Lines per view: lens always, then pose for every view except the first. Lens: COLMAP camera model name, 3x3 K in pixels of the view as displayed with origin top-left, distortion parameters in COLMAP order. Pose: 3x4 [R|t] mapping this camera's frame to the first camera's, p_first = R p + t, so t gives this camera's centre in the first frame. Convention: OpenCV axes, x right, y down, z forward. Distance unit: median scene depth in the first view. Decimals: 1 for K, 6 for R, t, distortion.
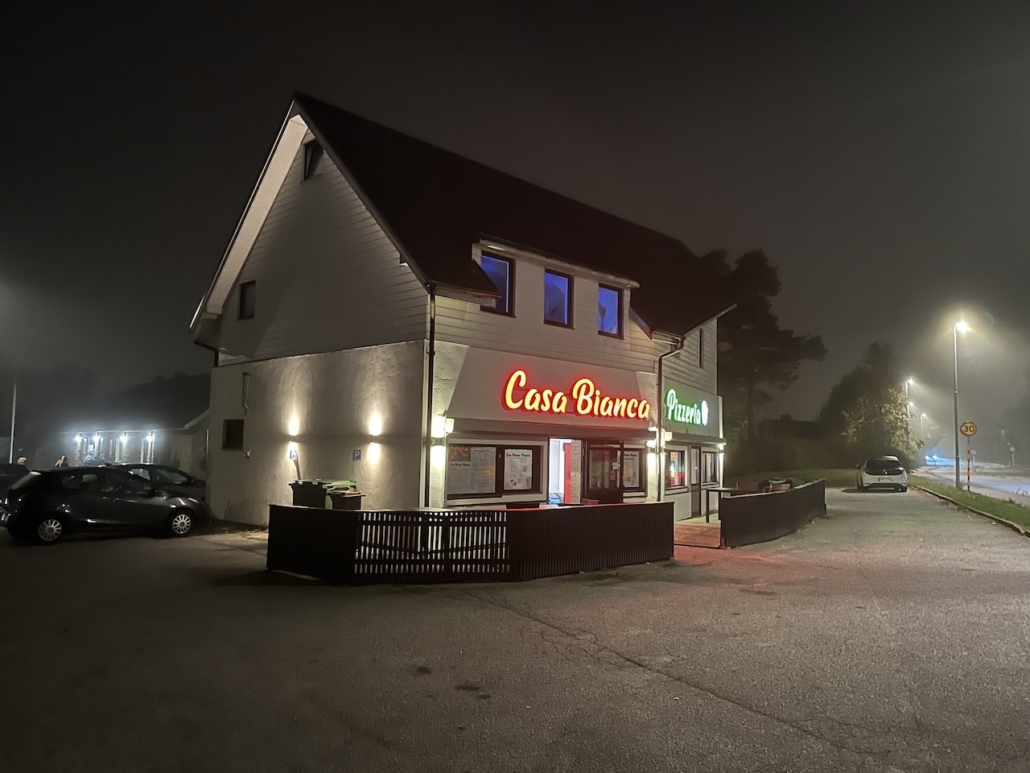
lens RADIAL K [[780.4, 0, 520.4], [0, 780.4, 393.4], [0, 0, 1]] dist [0.051847, -0.068381]
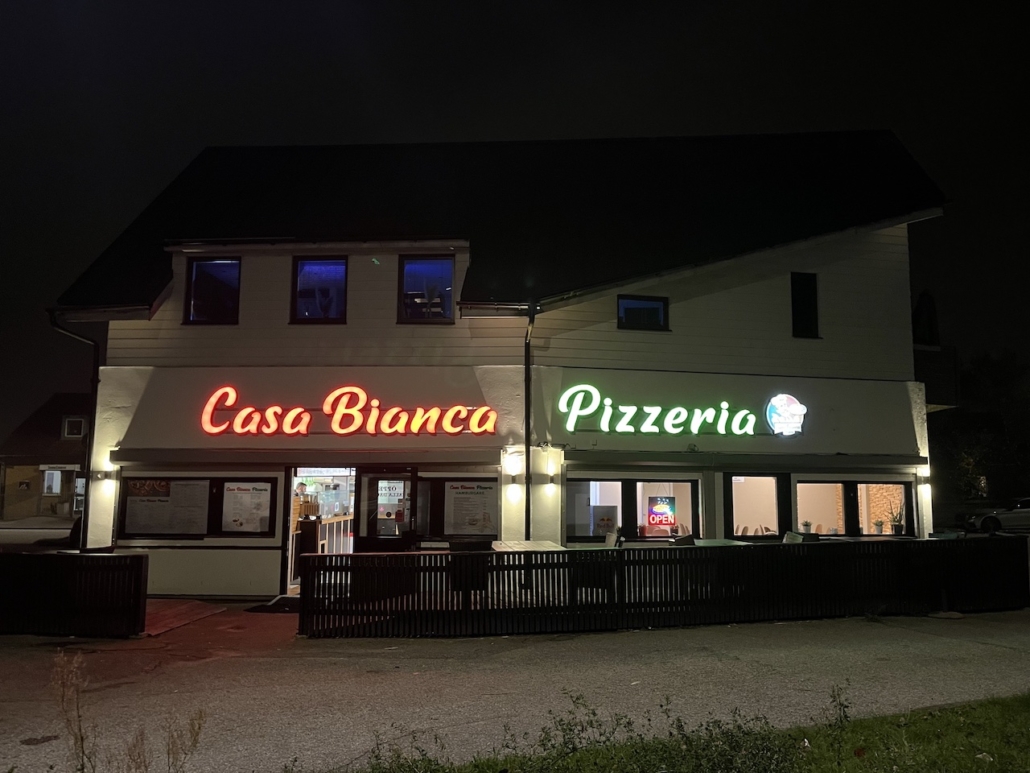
lens RADIAL K [[780.4, 0, 529.0], [0, 780.4, 404.4], [0, 0, 1]] dist [0.051847, -0.068381]
pose [[0.633881, -0.101729, -0.766711, 0.790972], [0.064760, 0.994812, -0.078454, 0.070852], [0.770714, 0.000078, 0.637181, 0.672801]]
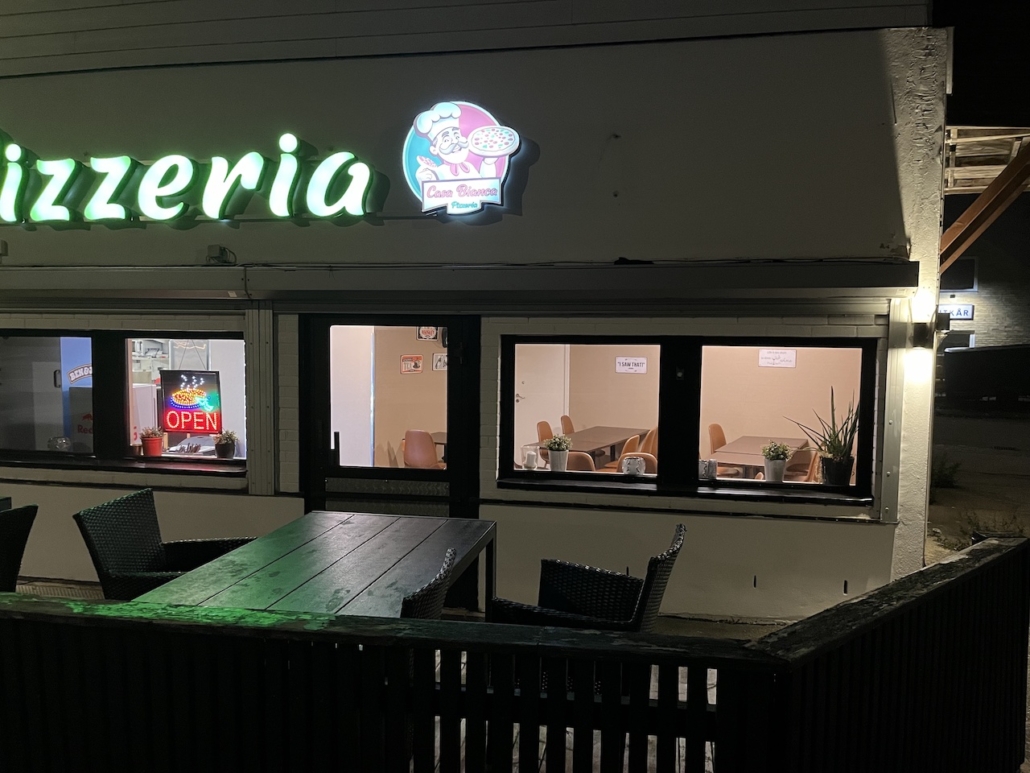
lens RADIAL K [[780.4, 0, 509.2], [0, 780.4, 380.5], [0, 0, 1]] dist [0.051847, -0.068381]
pose [[0.266334, 0.032342, -0.963338, 0.631680], [0.063645, 0.996666, 0.051057, 0.106459], [0.961777, -0.074910, 0.263388, 1.336737]]
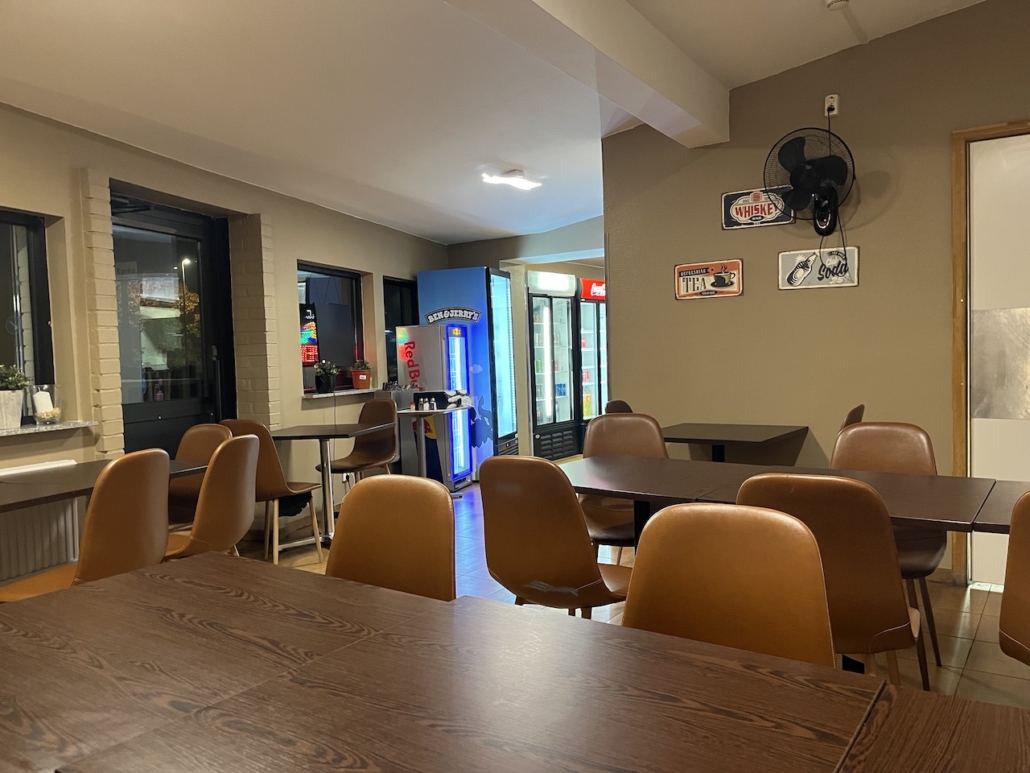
lens RADIAL K [[780.4, 0, 514.1], [0, 780.4, 387.6], [0, 0, 1]] dist [0.051847, -0.068381]
pose [[-0.986128, 0.017617, -0.165050, 0.401871], [0.021527, 0.999528, -0.021932, 0.135780], [0.164585, -0.025181, -0.986041, 1.518893]]
